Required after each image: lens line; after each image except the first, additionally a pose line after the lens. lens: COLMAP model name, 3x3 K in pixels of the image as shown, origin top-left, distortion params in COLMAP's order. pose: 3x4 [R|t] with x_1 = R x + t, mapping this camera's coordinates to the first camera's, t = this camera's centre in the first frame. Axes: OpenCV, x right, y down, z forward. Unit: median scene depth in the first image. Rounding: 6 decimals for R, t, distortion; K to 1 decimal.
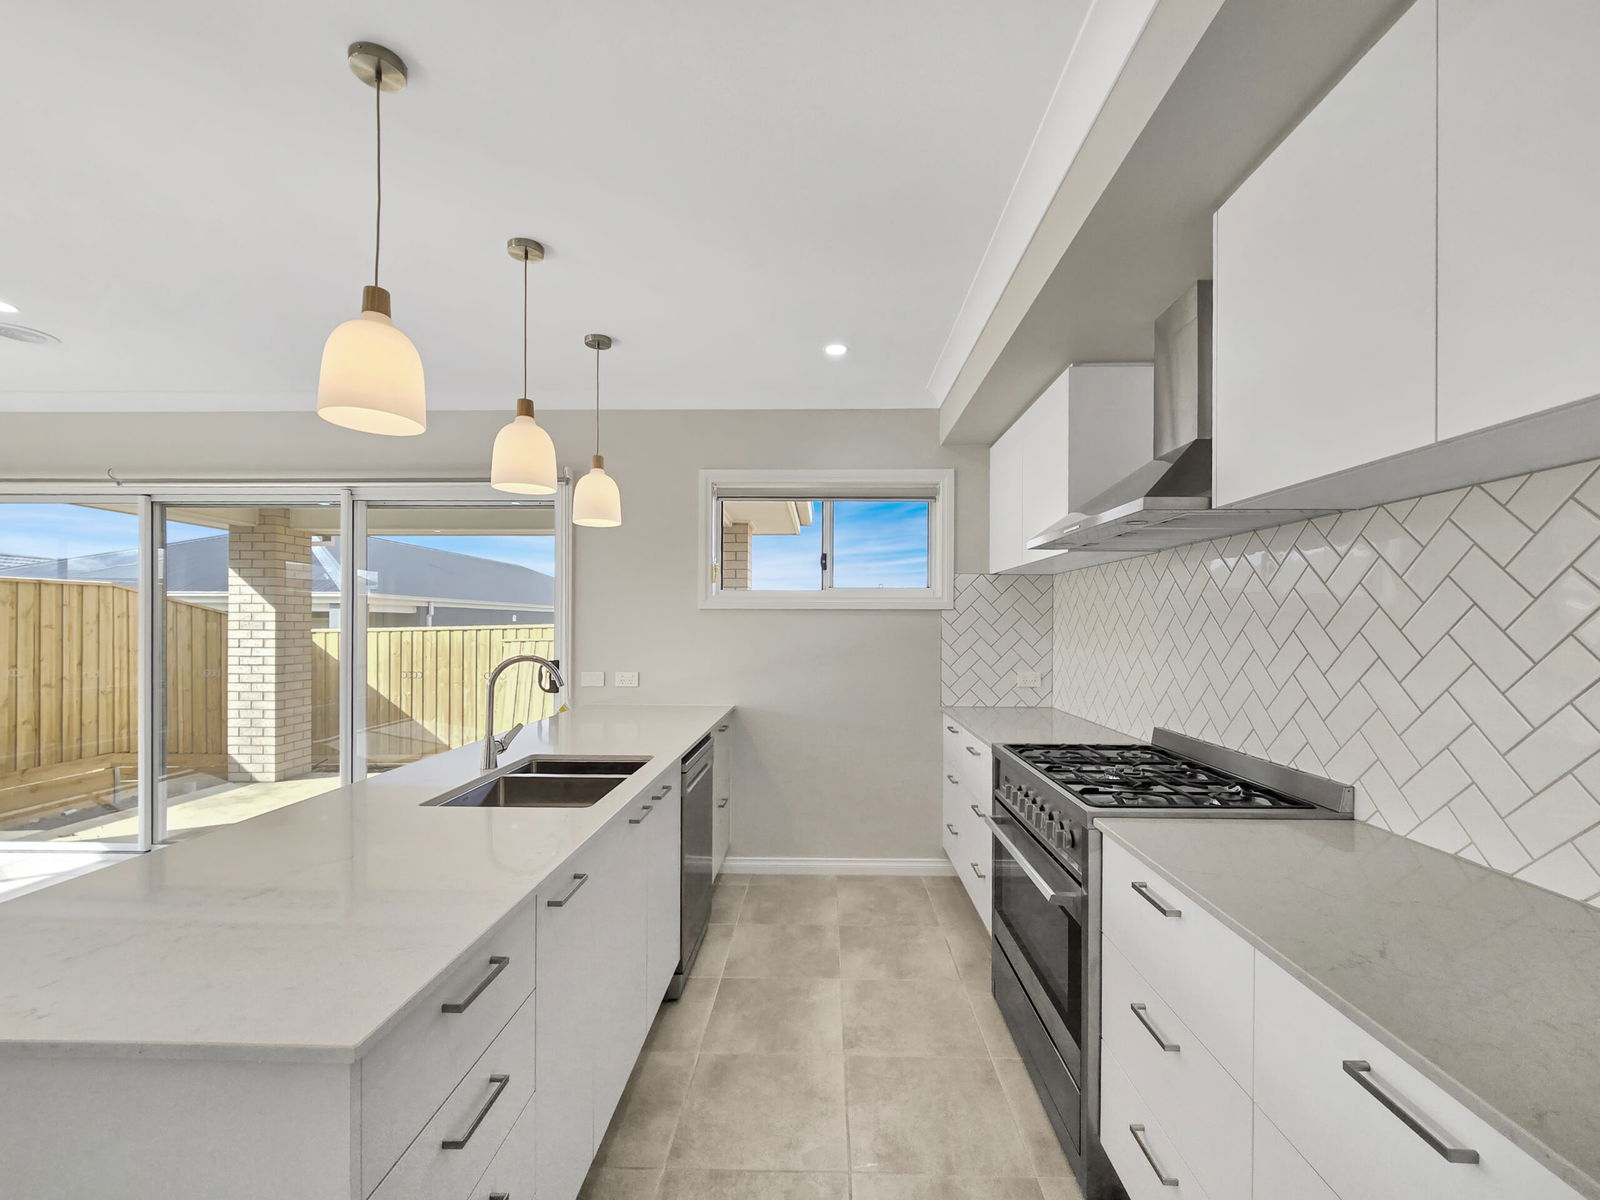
lens RADIAL K [[672.3, 0, 801.3], [0, 672.3, 622.9], [0, 0, 1]] dist [-0.027470, -0.000100]
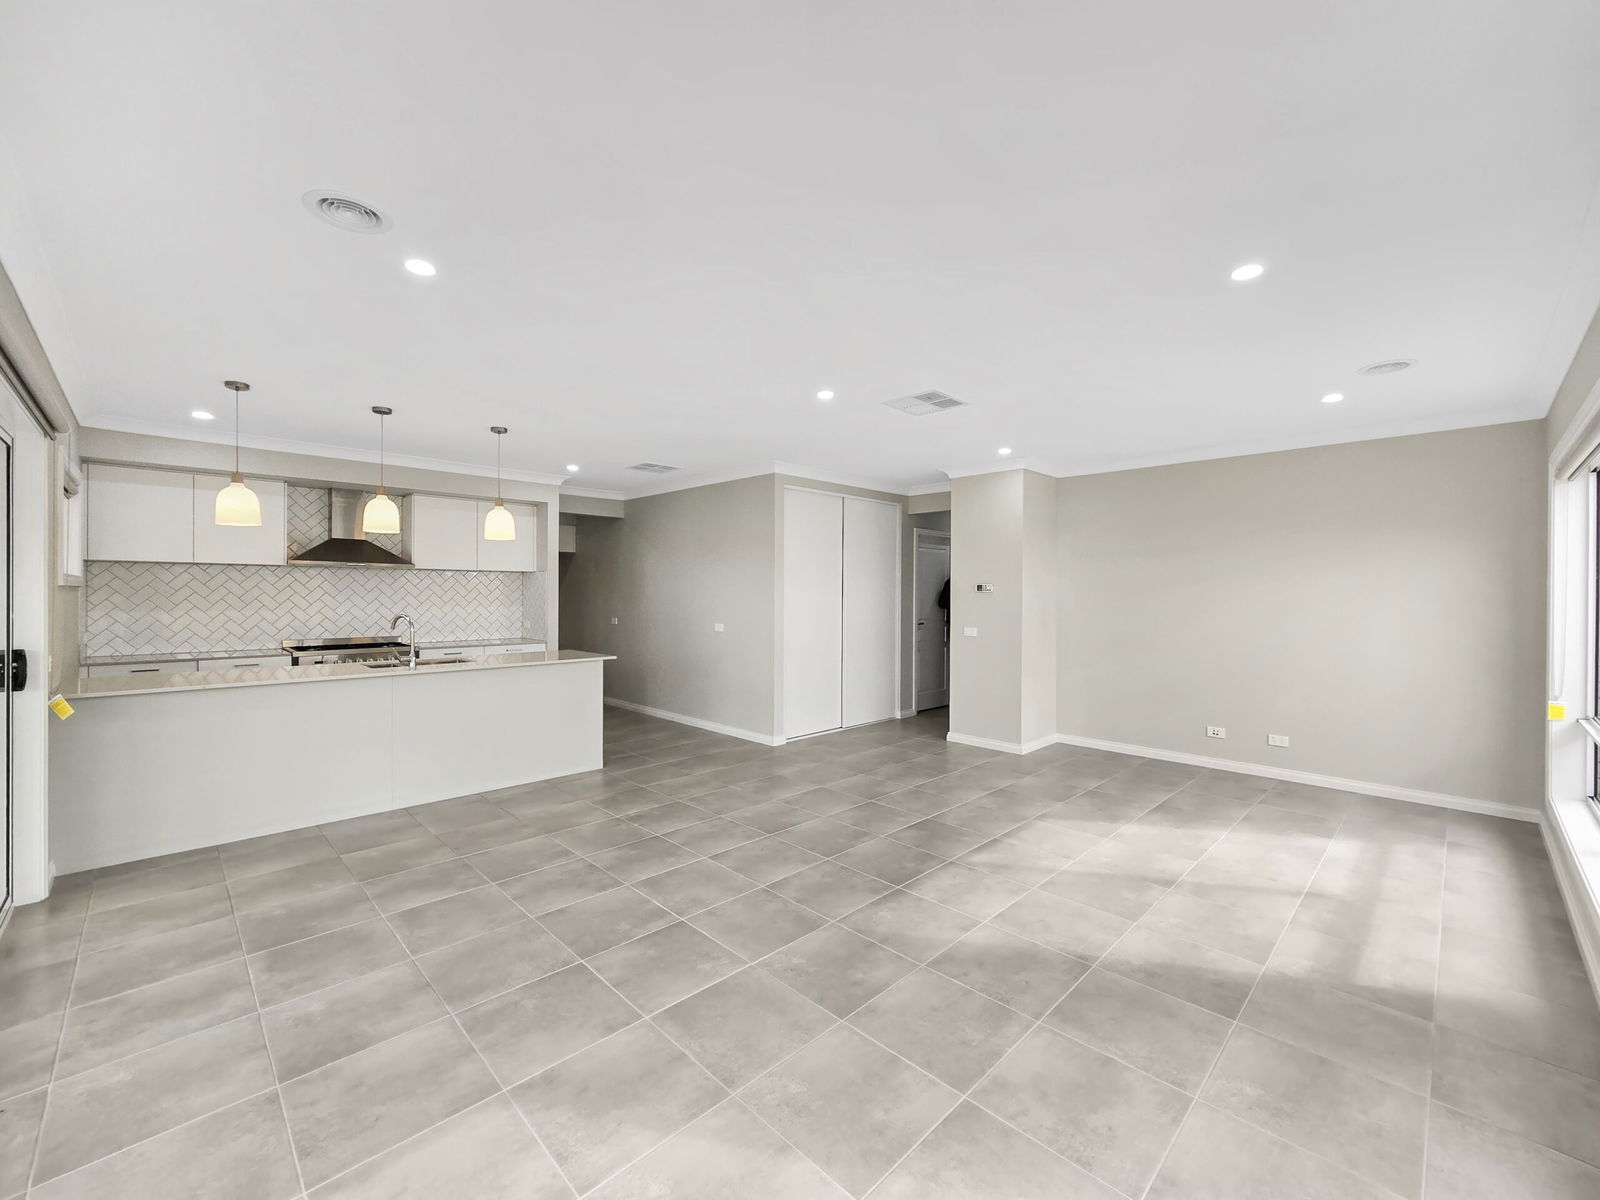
lens RADIAL K [[674.2, 0, 795.6], [0, 674.2, 597.2], [0, 0, 1]] dist [0.000135, 0.000100]
pose [[-0.749893, 0.000967, 0.661559, -1.699079], [0.000957, 0.999999, -0.000376, 0.005236], [-0.661559, 0.000351, -0.749893, 1.130581]]
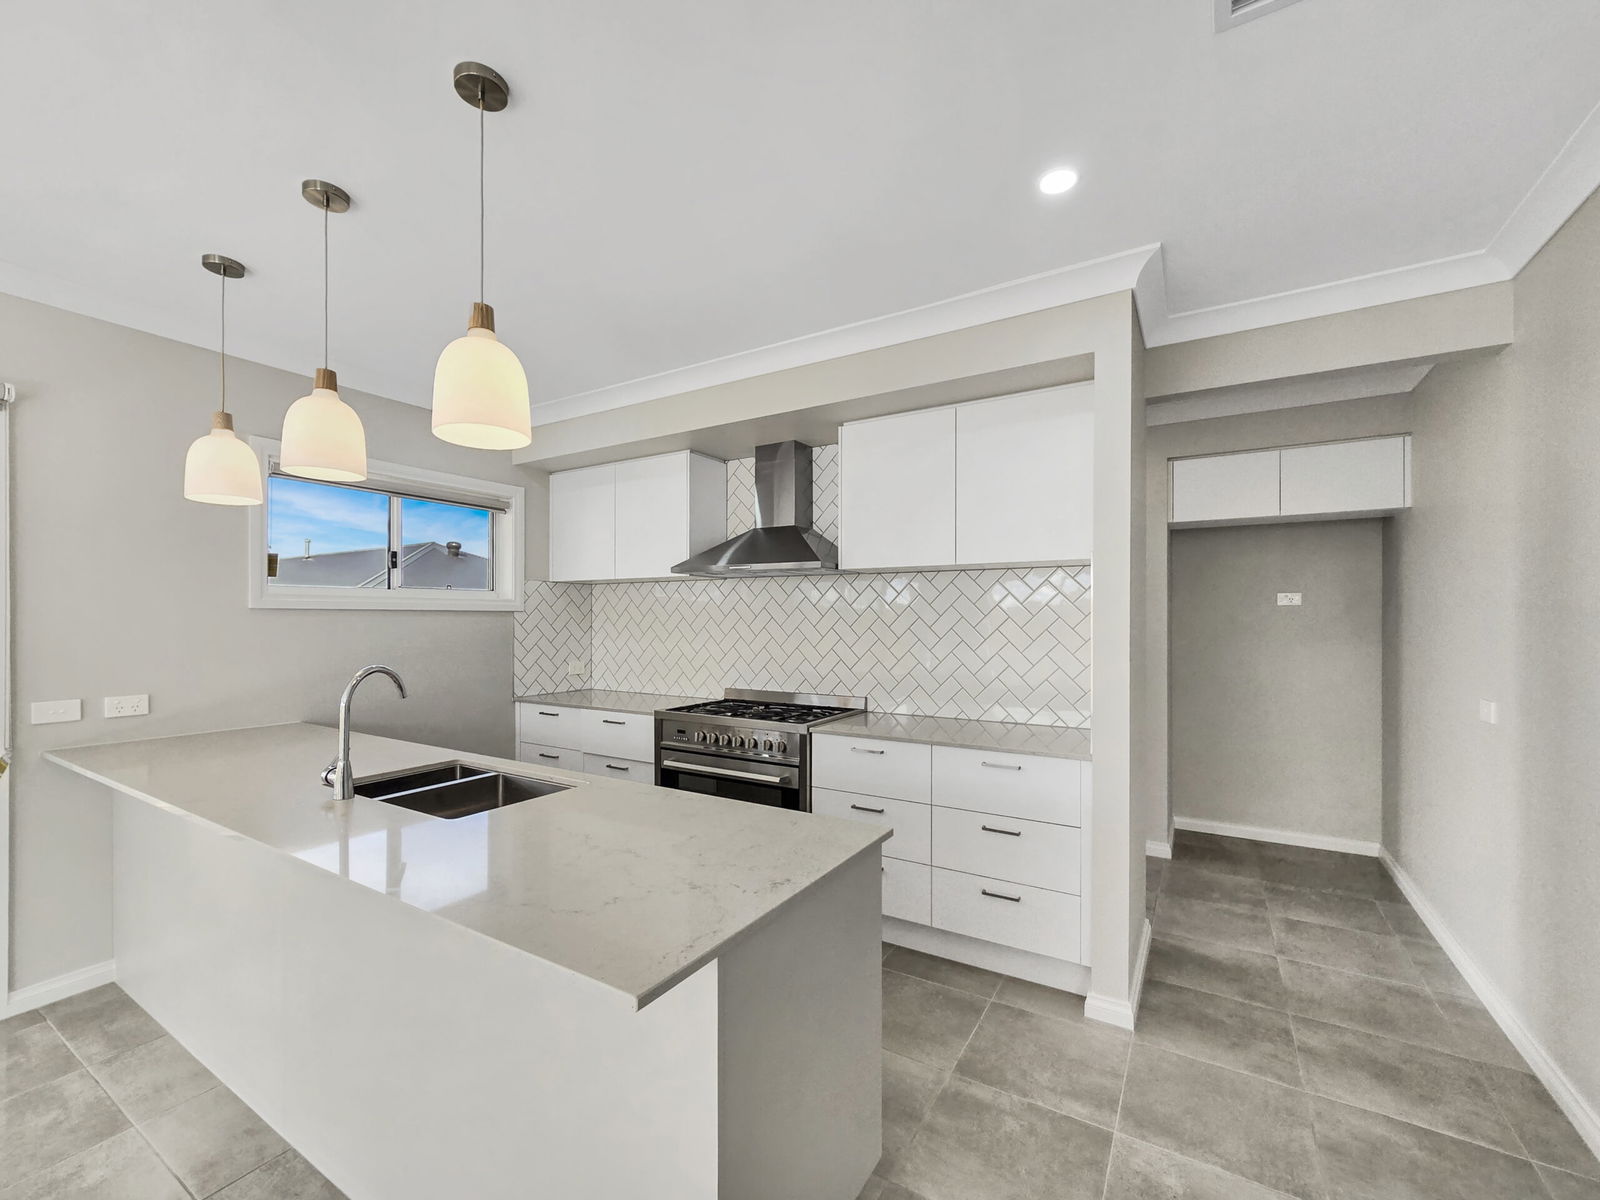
lens RADIAL K [[674.2, 0, 795.6], [0, 674.2, 597.2], [0, 0, 1]] dist [0.000135, 0.000100]
pose [[0.495512, 0.025916, 0.868214, -0.542108], [-0.000019, 0.999555, -0.029825, -0.009308], [-0.868601, 0.014762, 0.495292, 0.028853]]
